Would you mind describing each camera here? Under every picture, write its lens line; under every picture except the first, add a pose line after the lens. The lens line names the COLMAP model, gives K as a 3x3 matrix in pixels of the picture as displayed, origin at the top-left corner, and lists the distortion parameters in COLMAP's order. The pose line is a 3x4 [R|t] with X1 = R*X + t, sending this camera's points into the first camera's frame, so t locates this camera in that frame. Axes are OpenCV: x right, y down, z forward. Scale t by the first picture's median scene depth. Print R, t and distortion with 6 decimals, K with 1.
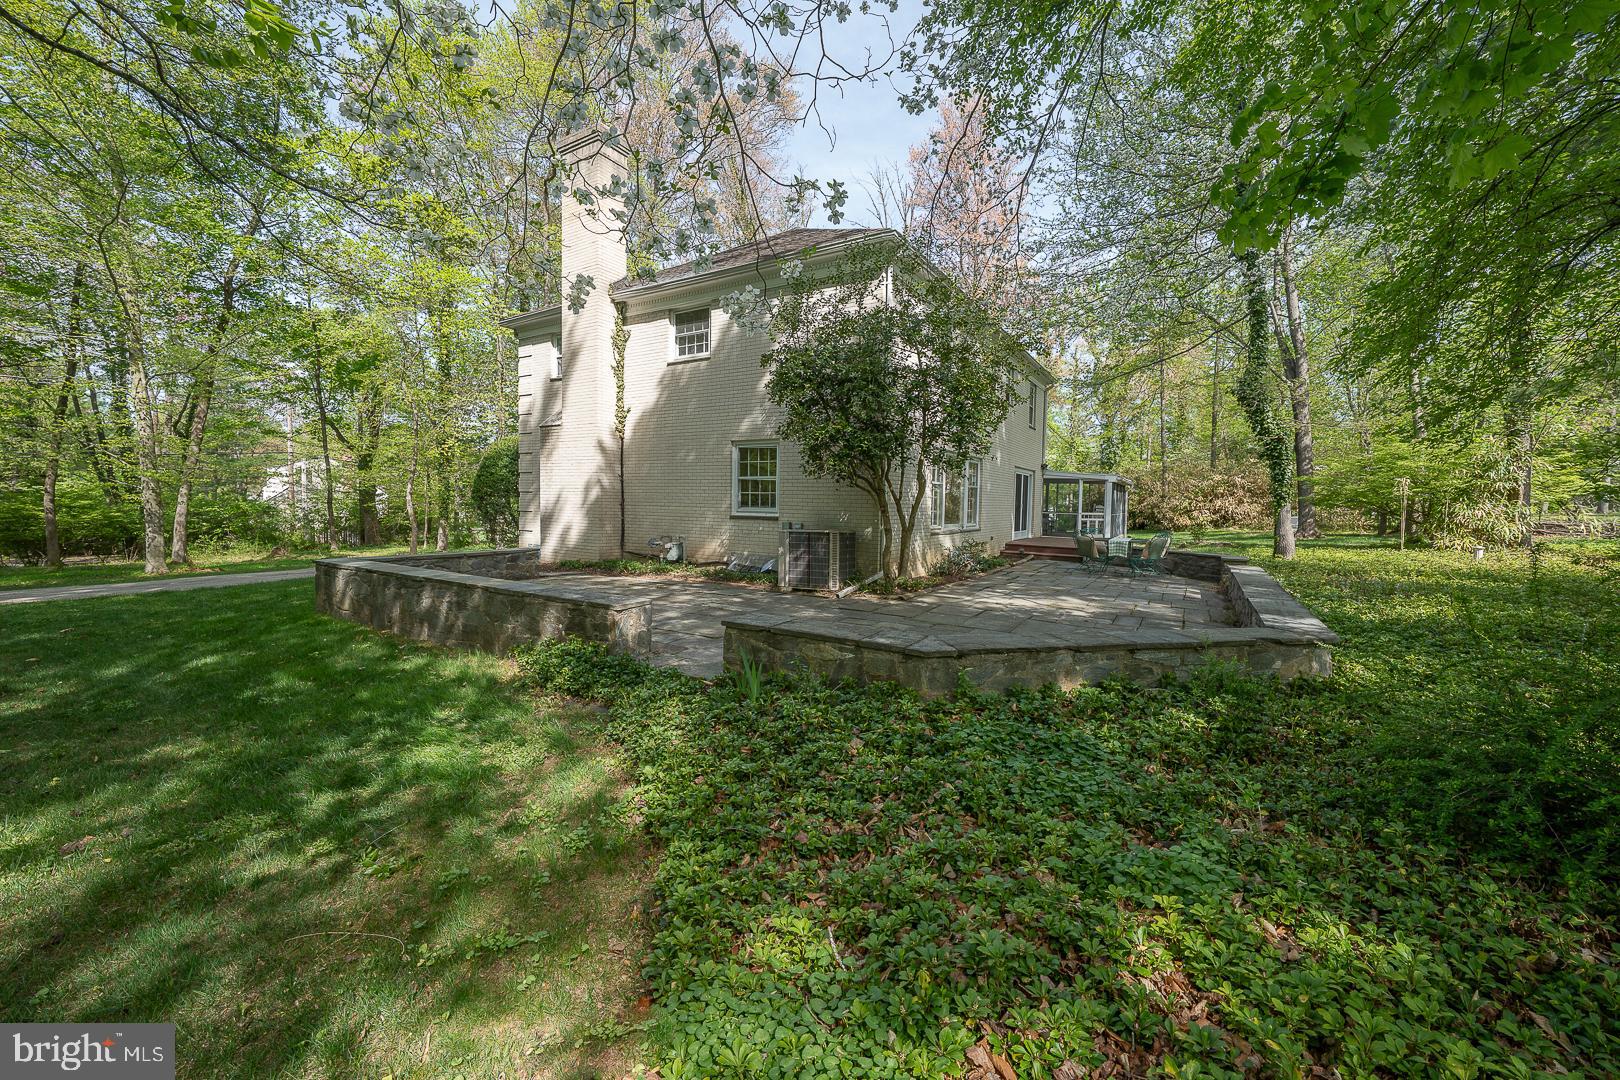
lens RADIAL K [[566.1, 0, 792.5], [0, 566.1, 534.1], [0, 0, 1]] dist [-0.025253, 0.006153]
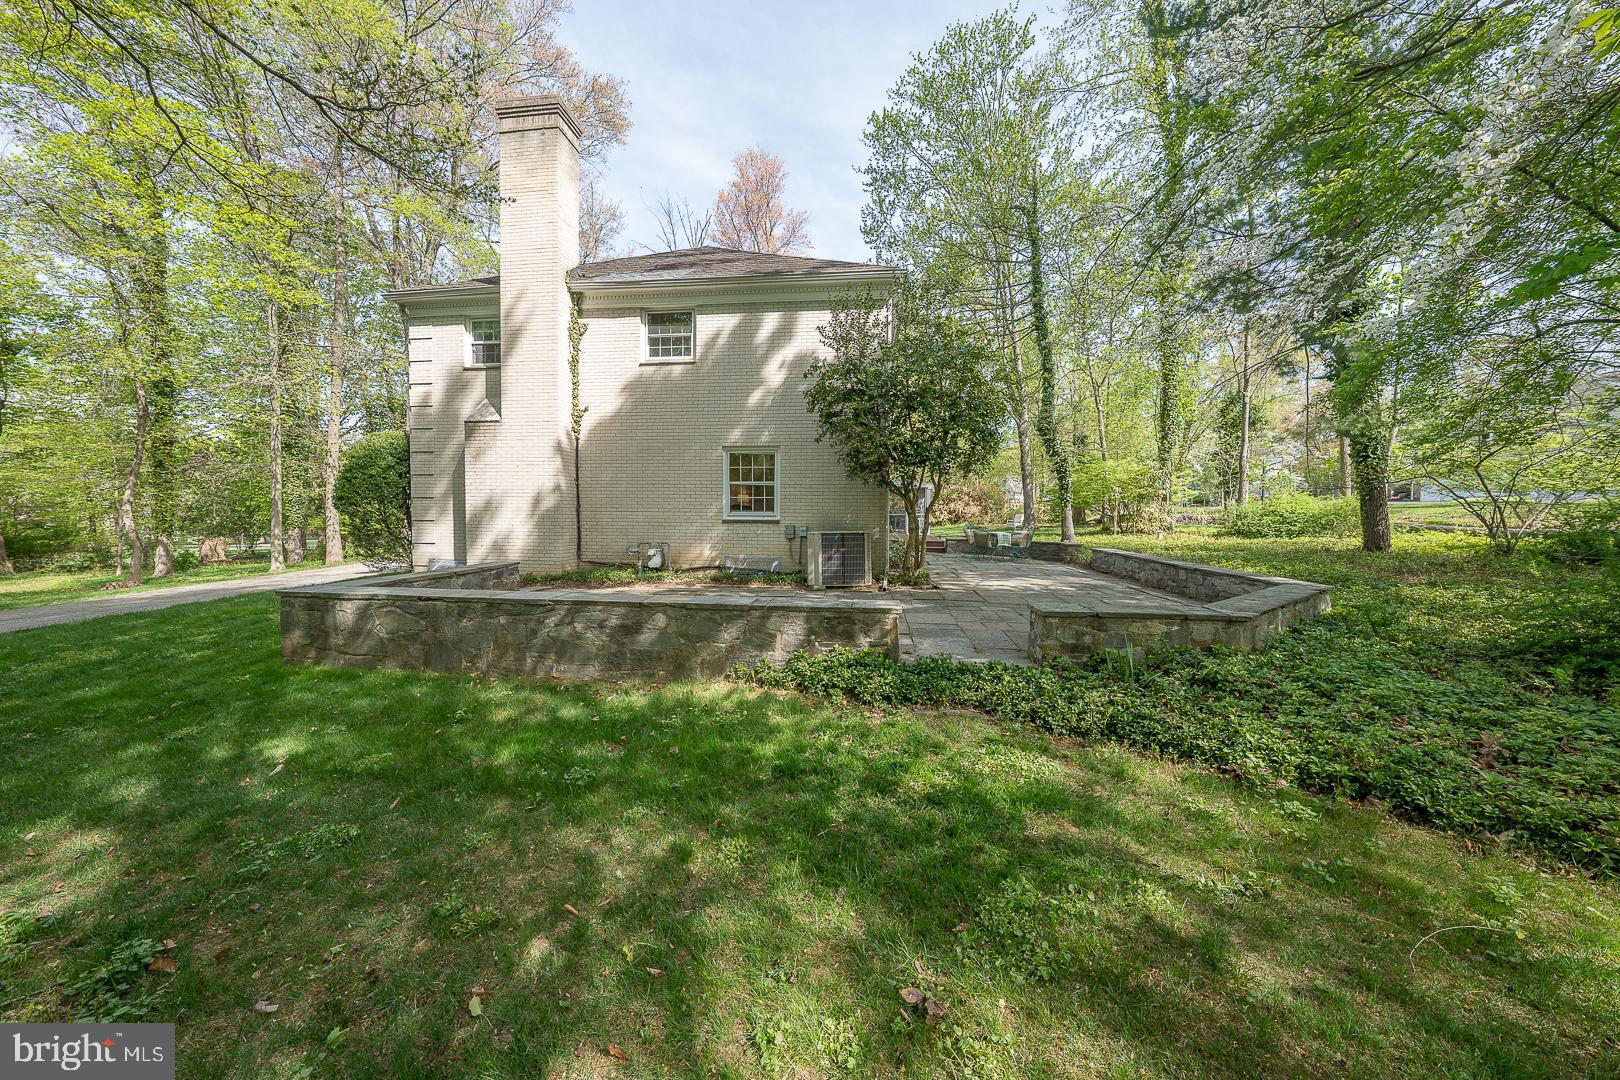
lens RADIAL K [[527.3, 0, 682.9], [0, 527.3, 534.1], [0, 0, 1]] dist [-0.021740, 0.000022]
pose [[0.924624, -0.027110, 0.379914, -0.491331], [0.030485, 0.999531, -0.002867, -0.006295], [-0.379658, 0.014233, 0.925017, 0.141517]]
